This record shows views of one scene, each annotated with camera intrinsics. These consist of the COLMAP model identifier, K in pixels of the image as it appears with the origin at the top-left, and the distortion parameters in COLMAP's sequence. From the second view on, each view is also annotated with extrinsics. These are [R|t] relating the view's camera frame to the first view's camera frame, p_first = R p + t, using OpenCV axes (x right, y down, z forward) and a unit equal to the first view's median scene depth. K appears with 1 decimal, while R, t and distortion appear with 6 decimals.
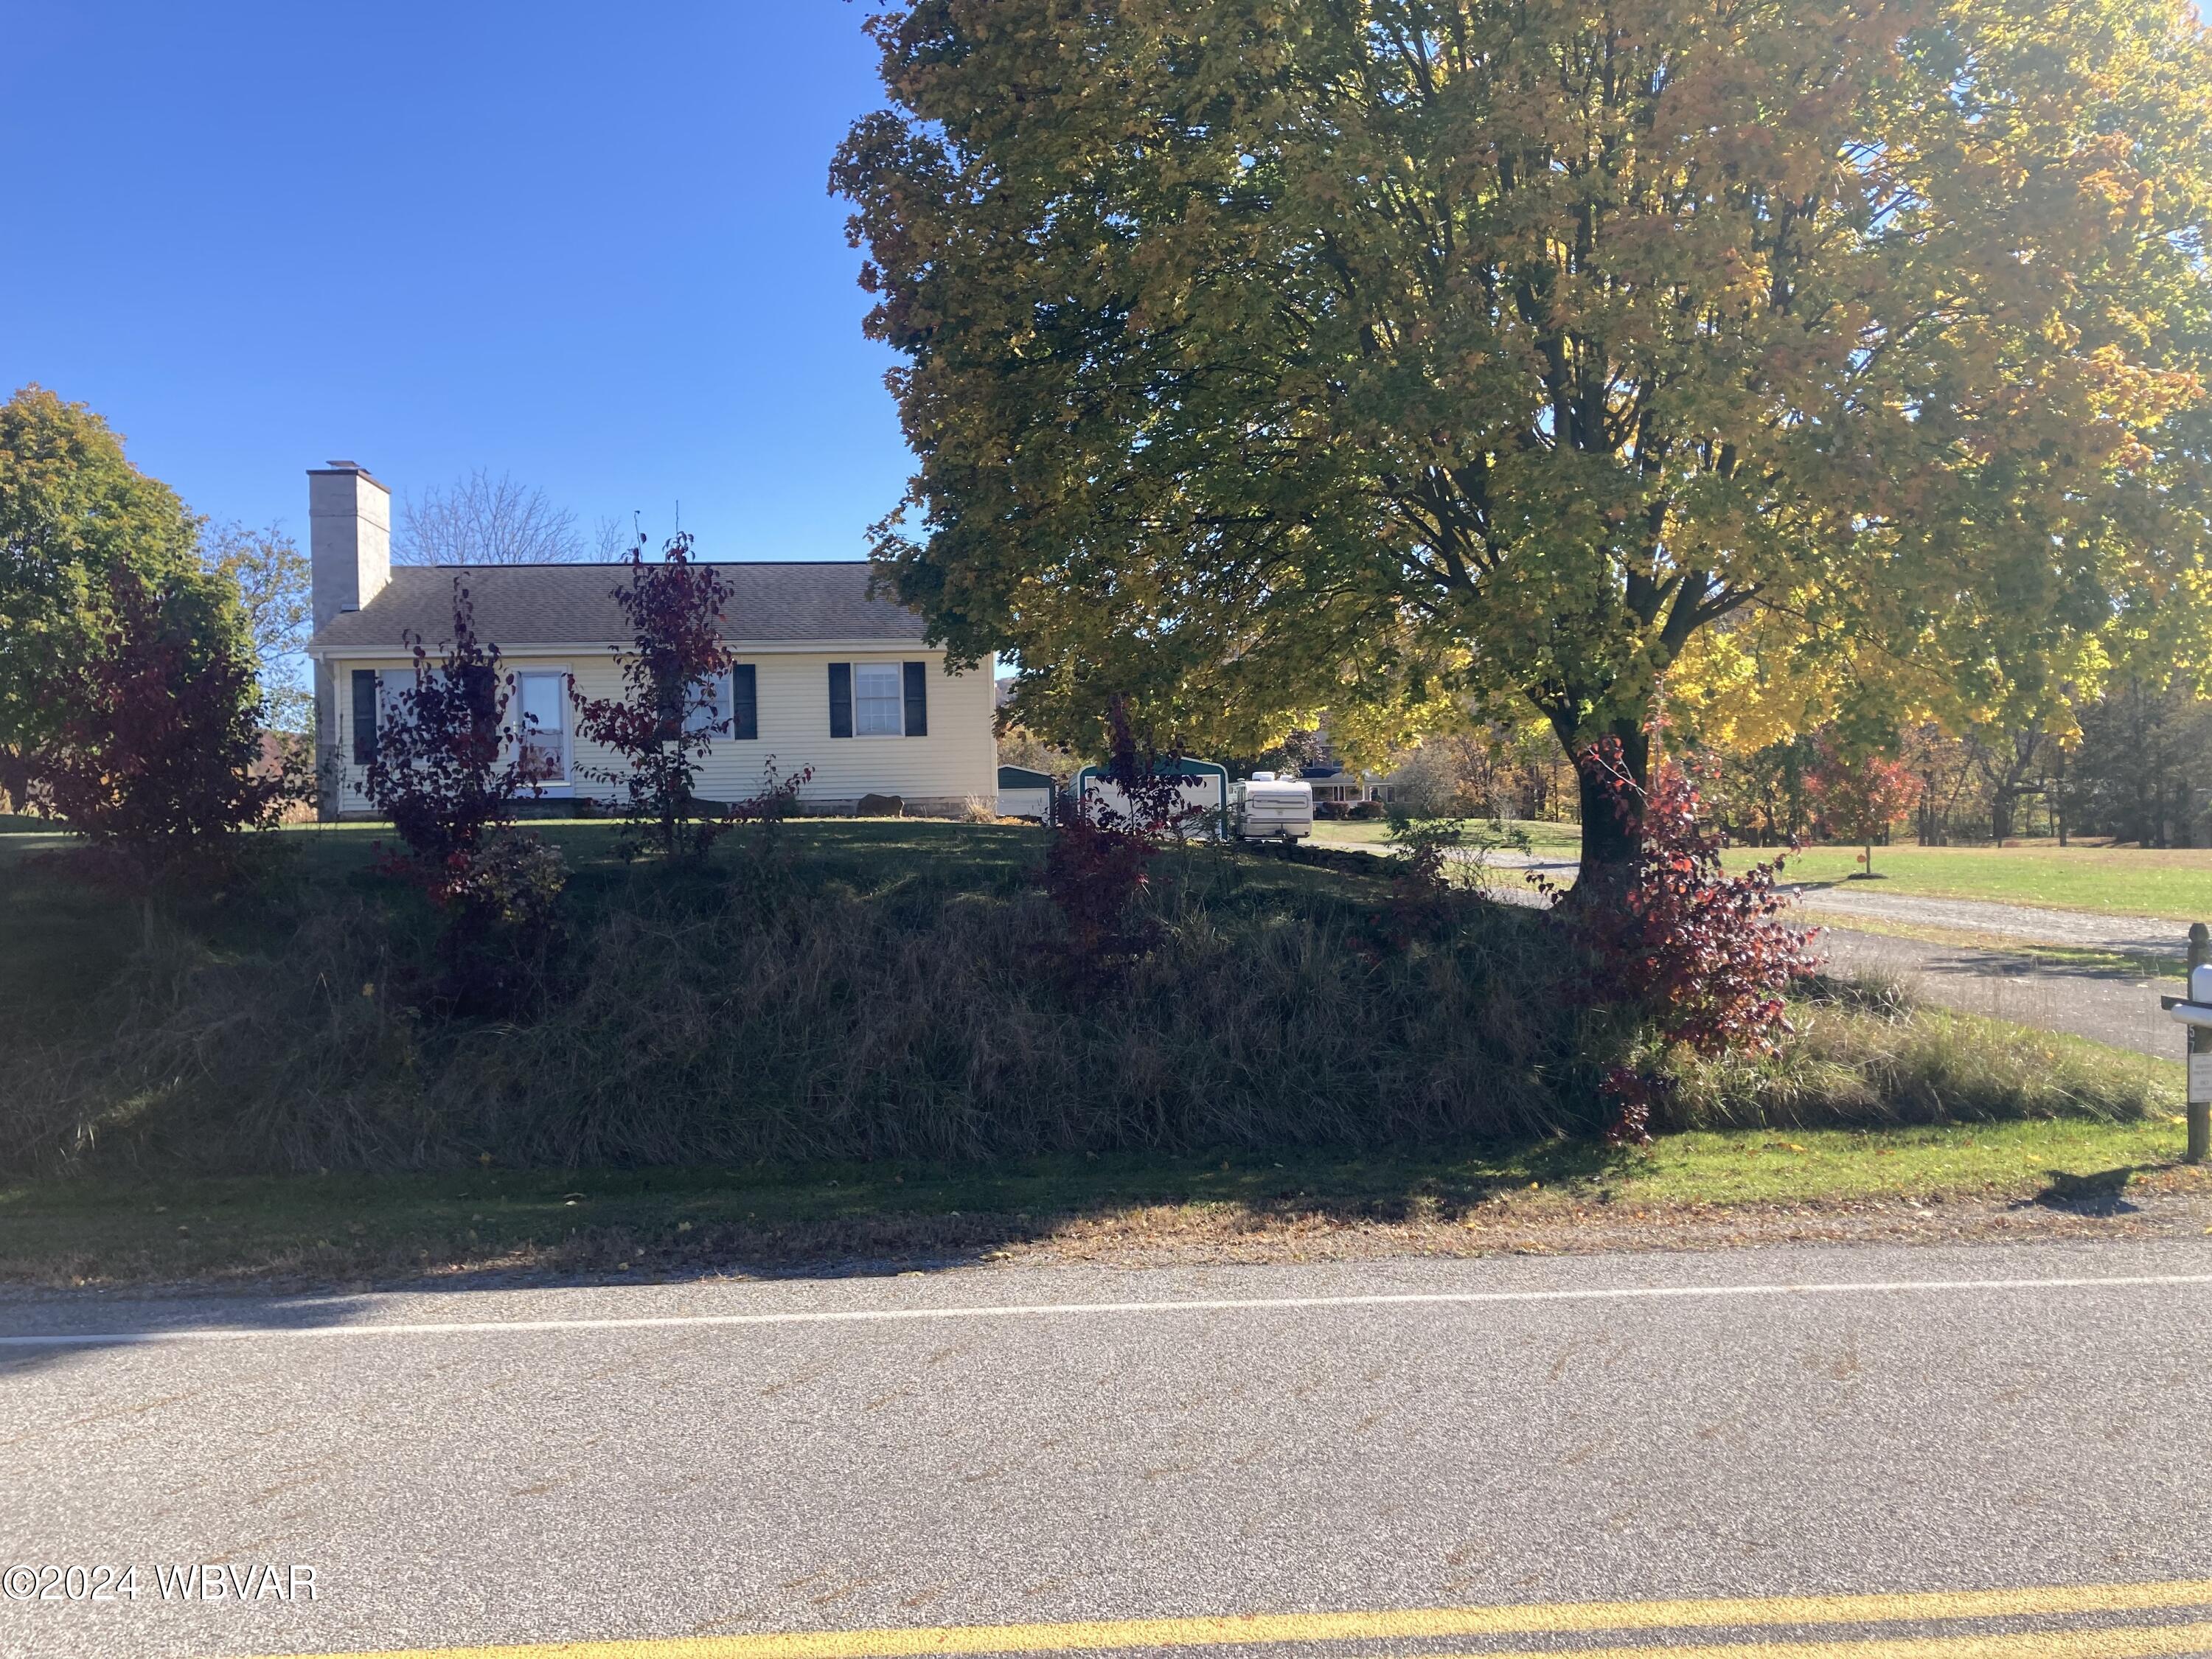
lens RADIAL K [[1812.0, 0, 1122.3], [0, 1812.0, 827.2], [0, 0, 1]] dist [0.024597, -0.024133]
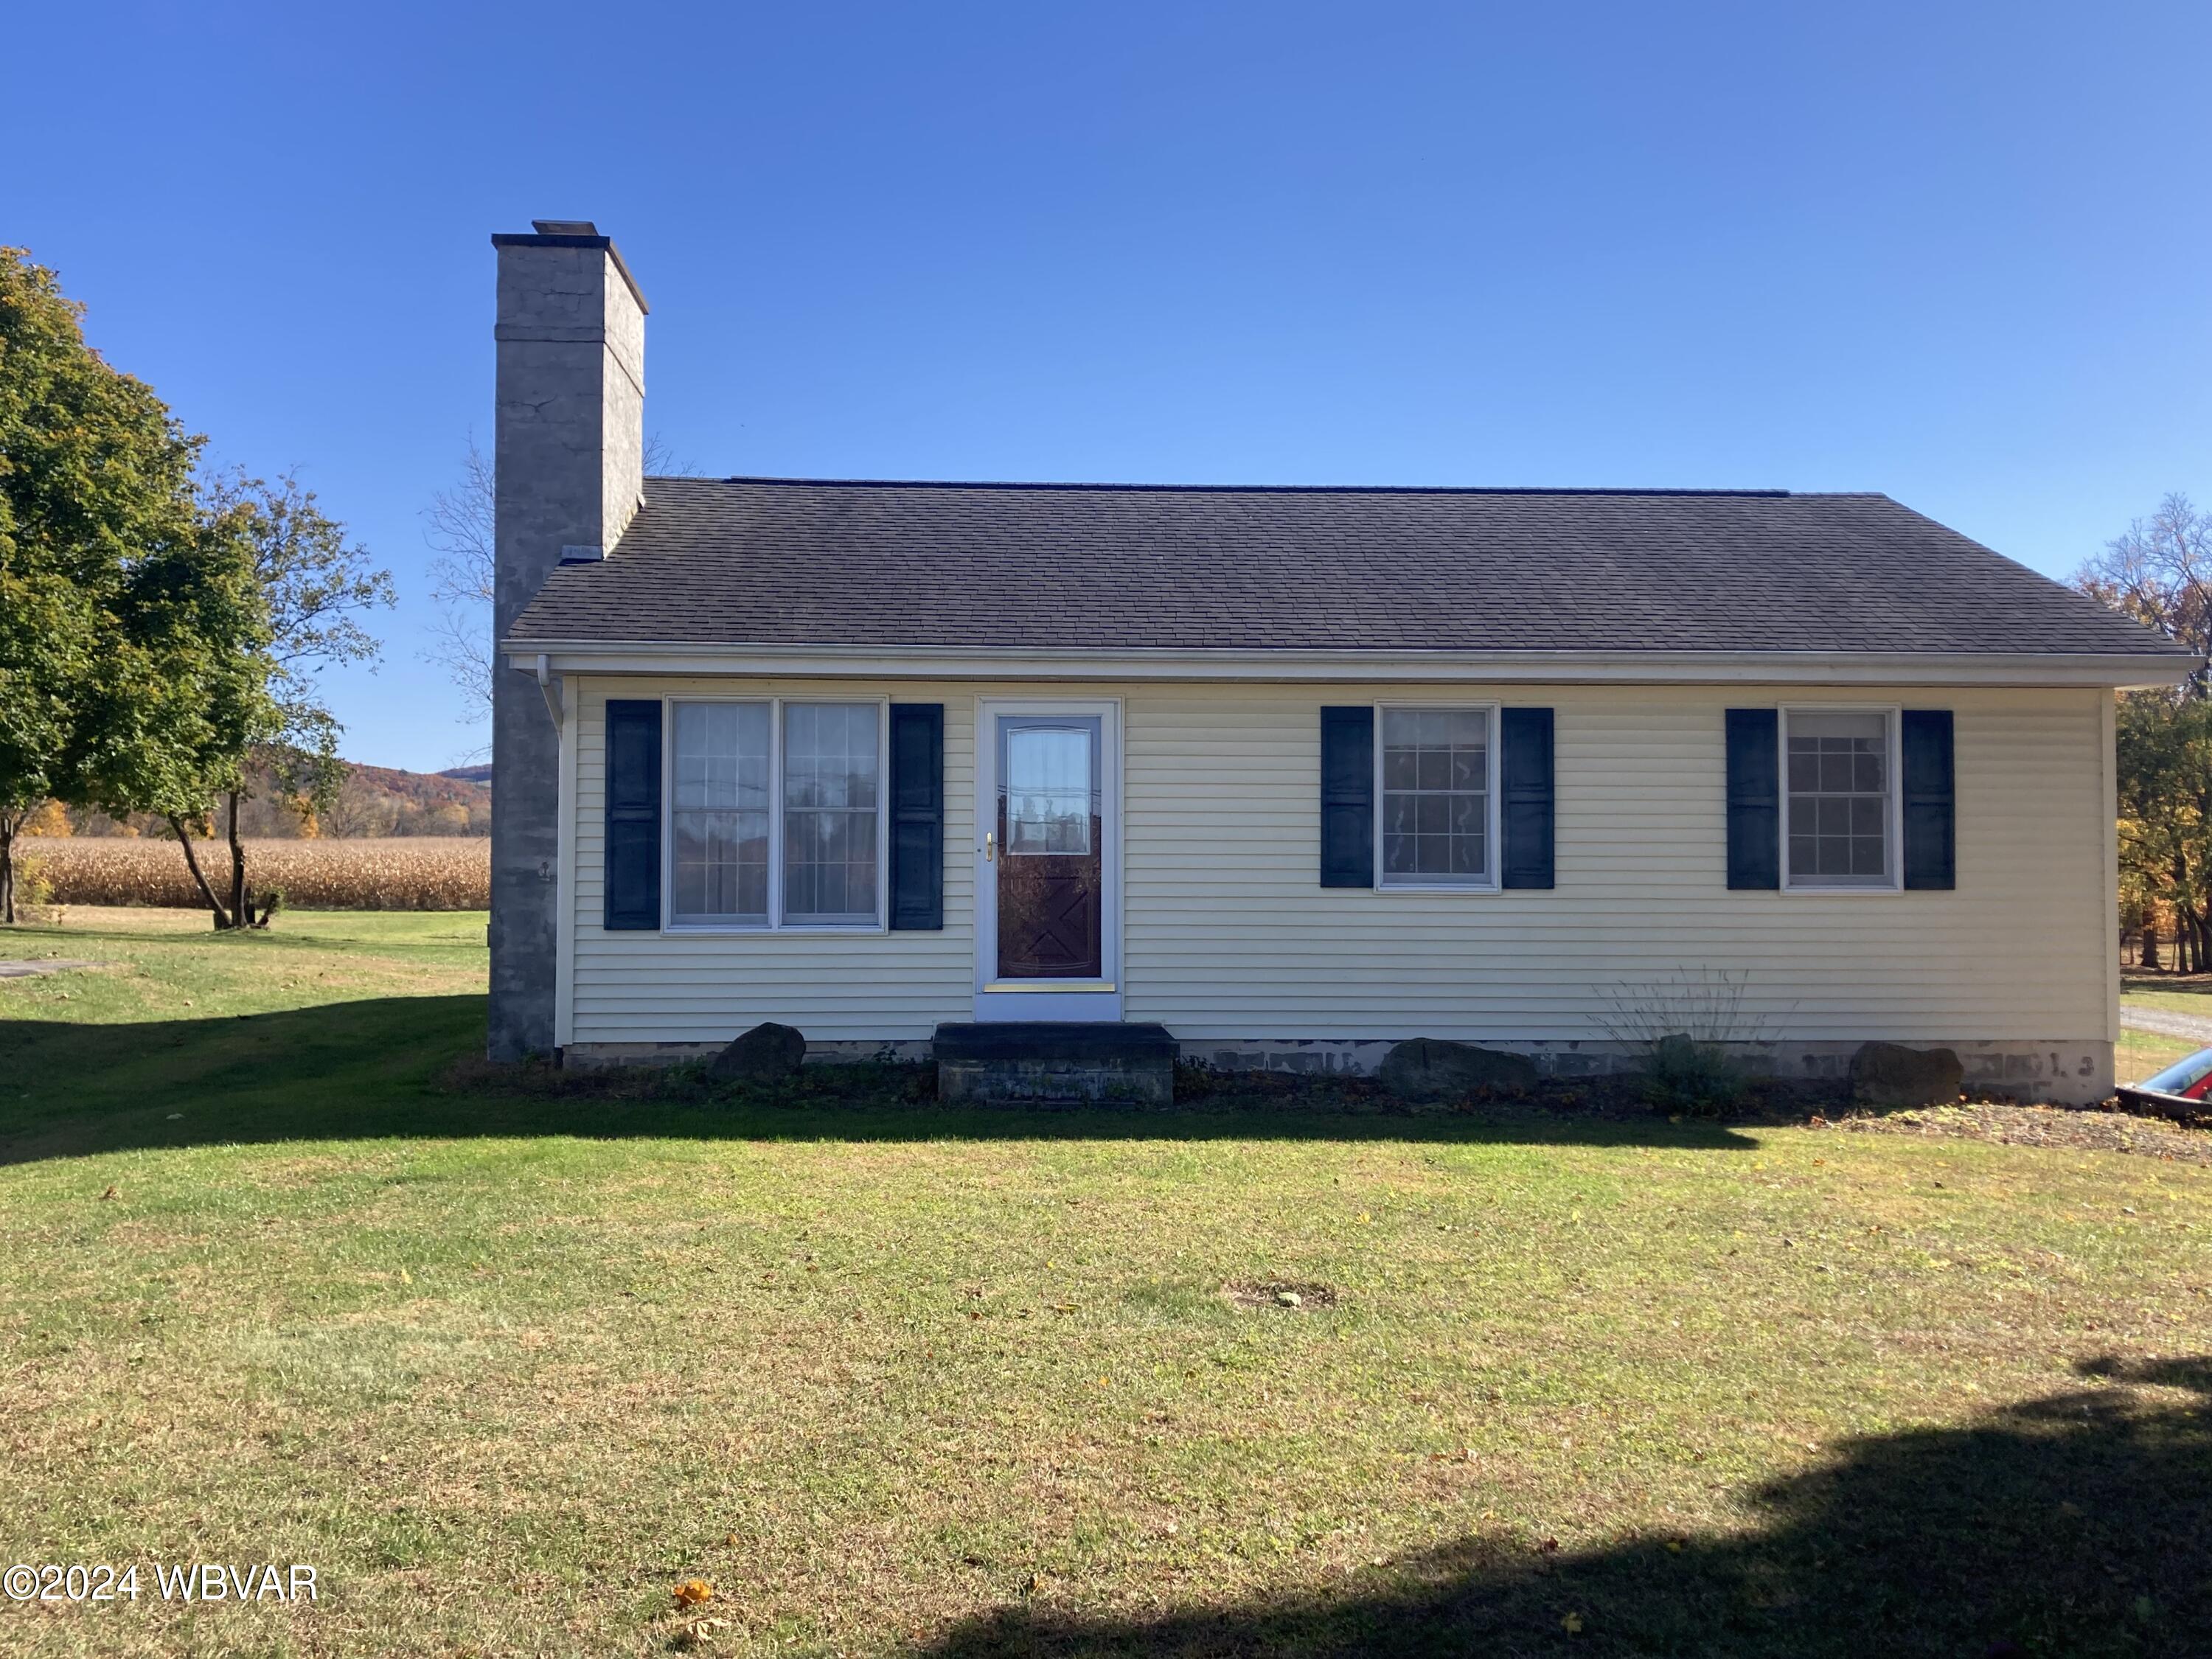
lens RADIAL K [[2058.4, 0, 1088.2], [0, 2058.4, 825.8], [0, 0, 1]] dist [0.045358, 0.000000]
pose [[0.998600, 0.026998, -0.045484, -0.264049], [-0.028029, 0.999361, -0.022186, -0.045749], [0.044856, 0.023430, 0.998719, 0.486327]]
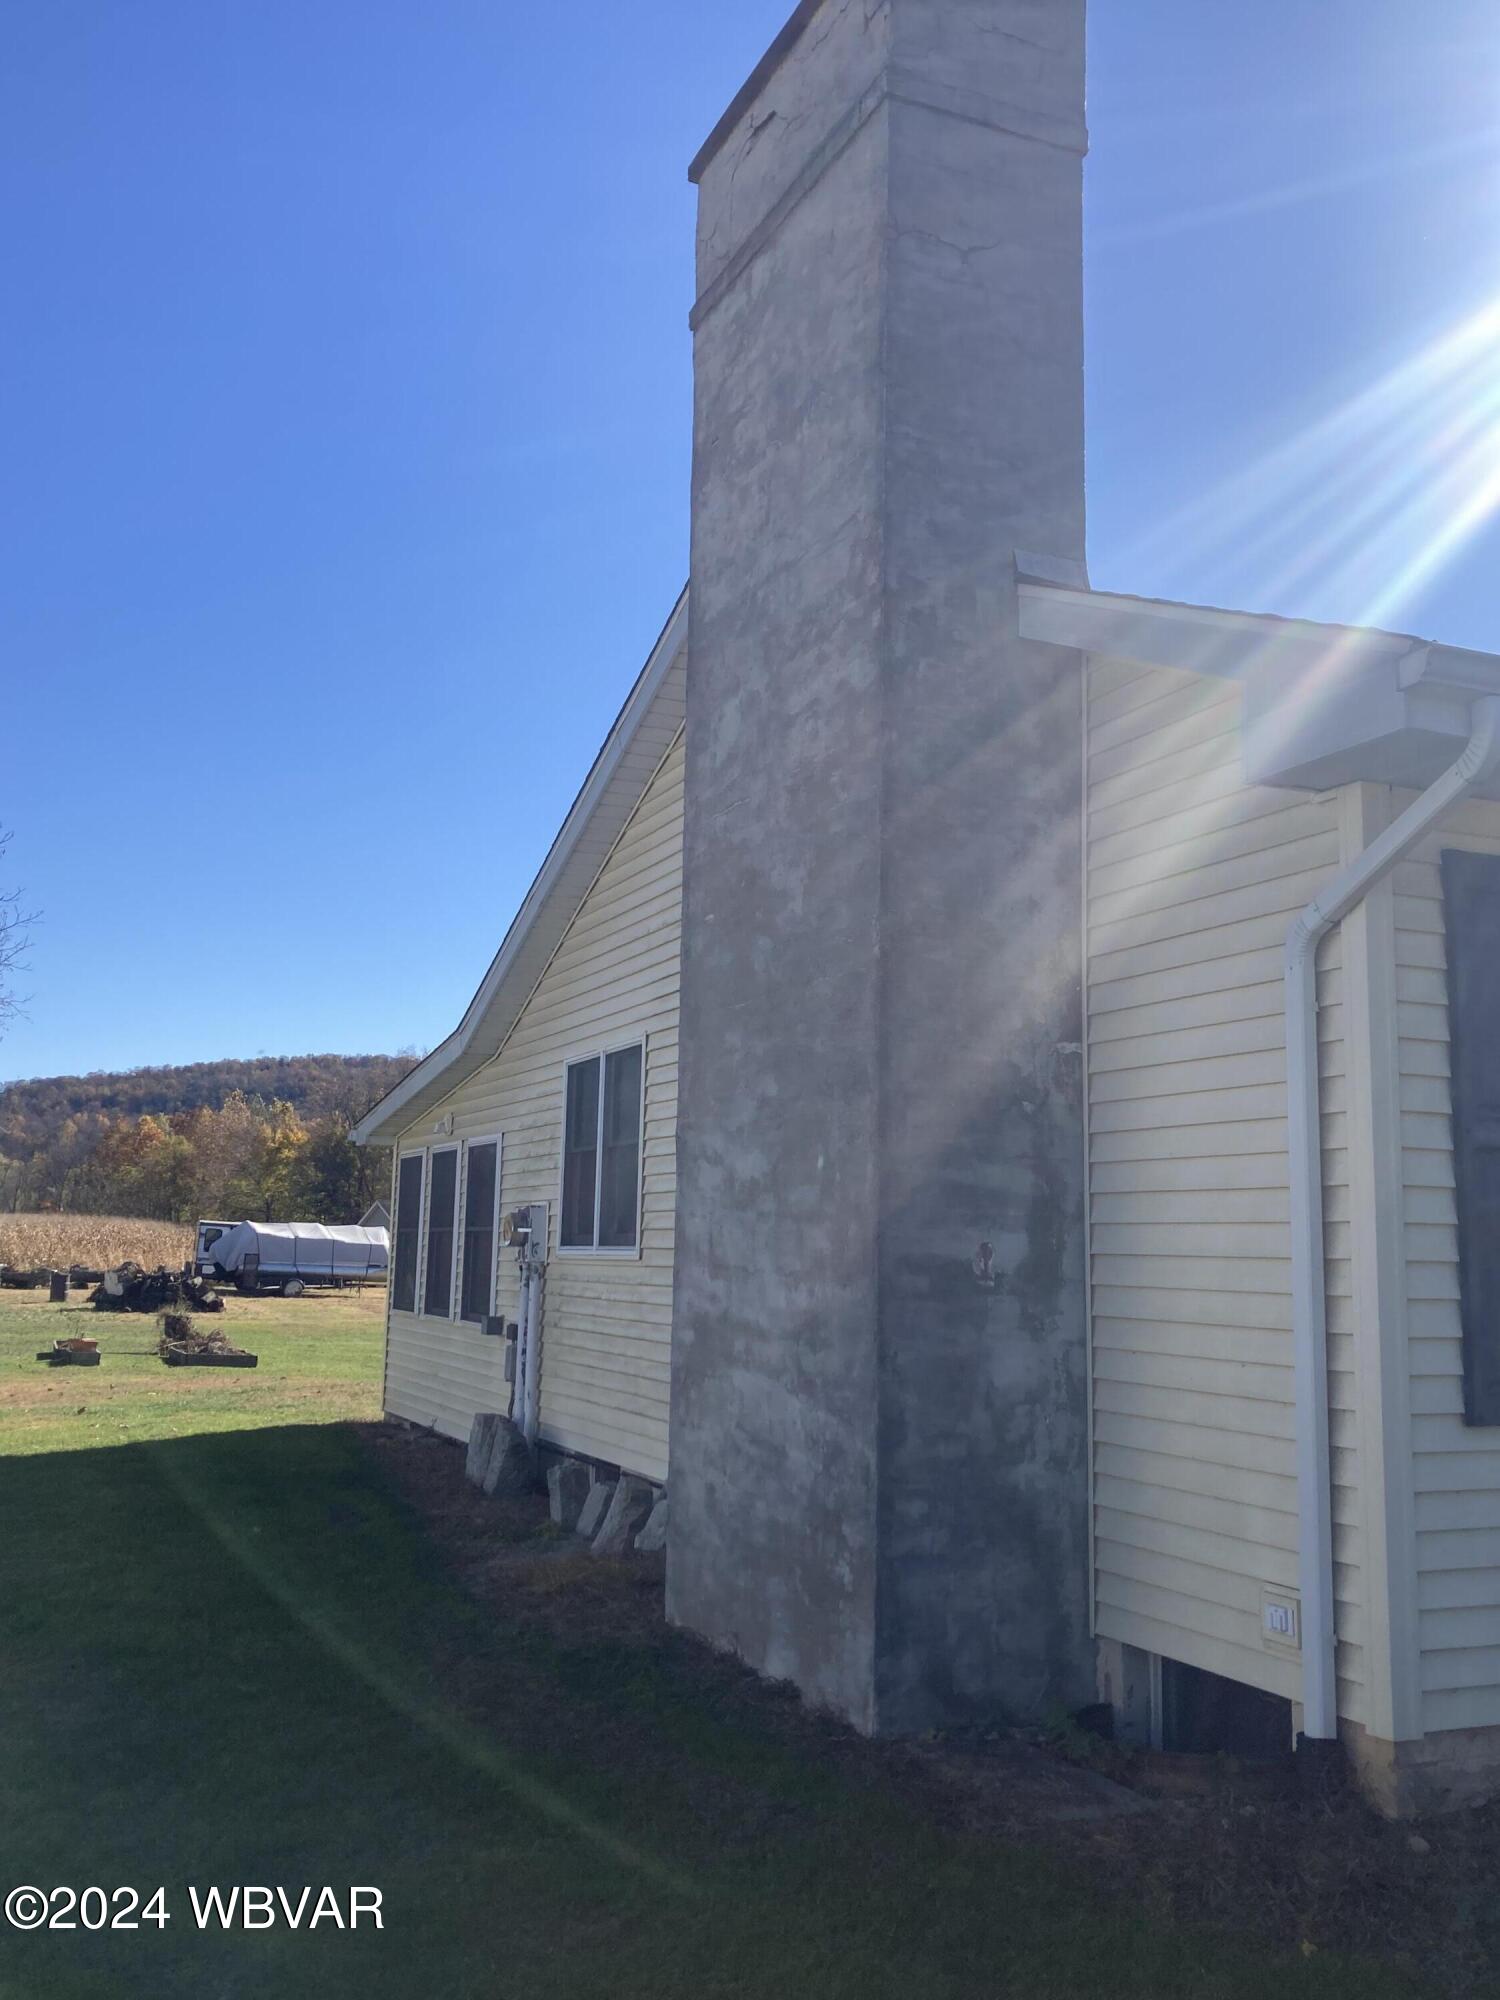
lens RADIAL K [[1861.2, 0, 750.5], [0, 1861.2, 990.6], [0, 0, 1]] dist [0.045358, 0.000000]
pose [[0.945308, 0.089534, 0.313651, -0.486346], [-0.043266, 0.987511, -0.151493, -0.040297], [-0.323298, 0.129637, 0.937376, 0.776166]]
